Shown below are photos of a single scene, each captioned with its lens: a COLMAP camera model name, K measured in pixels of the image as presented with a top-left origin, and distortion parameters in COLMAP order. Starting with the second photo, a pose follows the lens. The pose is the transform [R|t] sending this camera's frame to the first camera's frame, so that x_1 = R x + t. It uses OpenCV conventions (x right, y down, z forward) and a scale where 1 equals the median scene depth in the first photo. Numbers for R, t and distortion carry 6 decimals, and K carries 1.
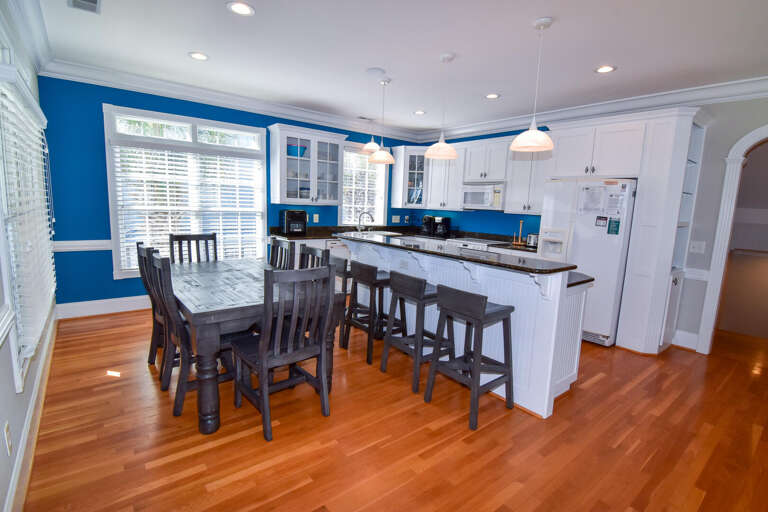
lens RADIAL K [[368.7, 0, 387.2], [0, 368.7, 257.1], [0, 0, 1]] dist [-0.011413, -0.005594]
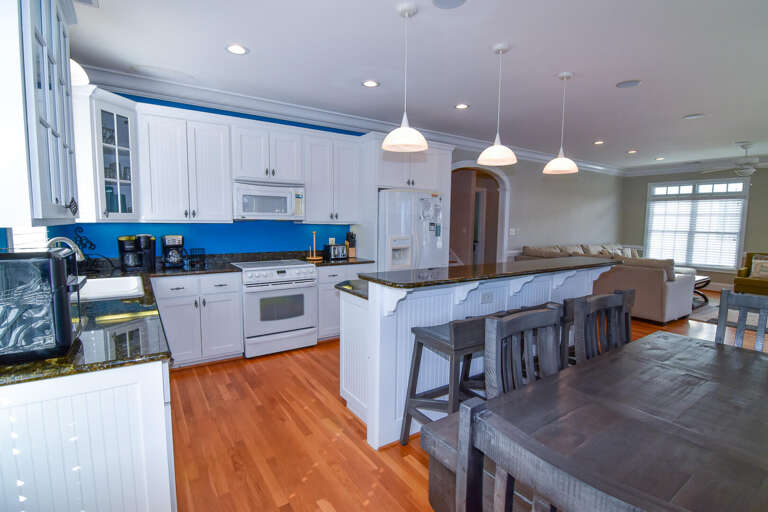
lens RADIAL K [[368.7, 0, 385.6], [0, 368.7, 257.2], [0, 0, 1]] dist [-0.011413, -0.005594]
pose [[0.090595, -0.130392, 0.987315, -0.472802], [0.135259, 0.983816, 0.117519, -0.118371], [-0.986660, 0.122896, 0.106766, 0.751164]]
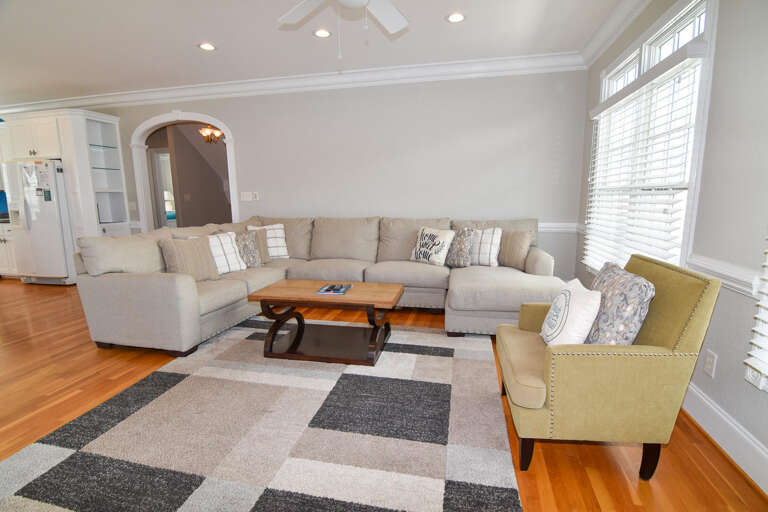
lens RADIAL K [[368.7, 0, 387.6], [0, 368.7, 253.6], [0, 0, 1]] dist [-0.011413, -0.005594]
pose [[0.784153, -0.146977, 0.602911, 0.541885], [0.131334, 0.988846, 0.070245, 0.141057], [-0.606511, 0.024099, 0.794710, -0.575049]]
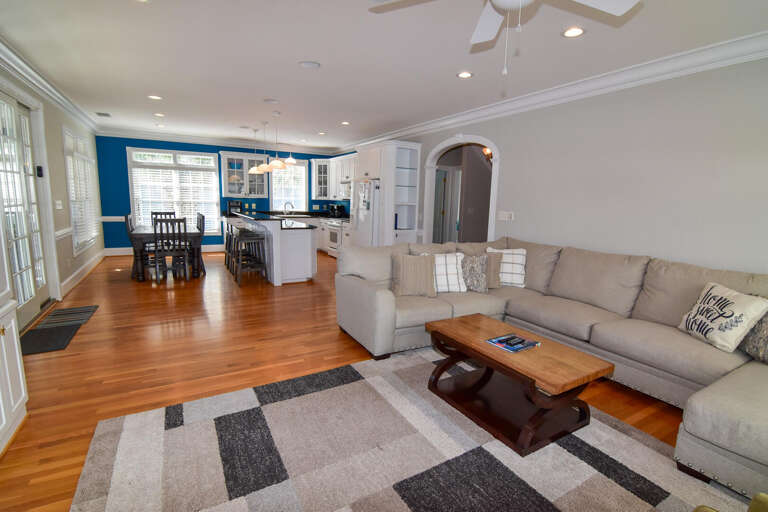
lens RADIAL K [[368.7, 0, 388.6], [0, 368.7, 255.3], [0, 0, 1]] dist [-0.011413, -0.005594]
pose [[0.988477, 0.010268, -0.151022, 0.711099], [-0.010298, 0.999947, 0.000581, 0.115485], [0.151020, 0.000981, 0.988530, -0.567189]]
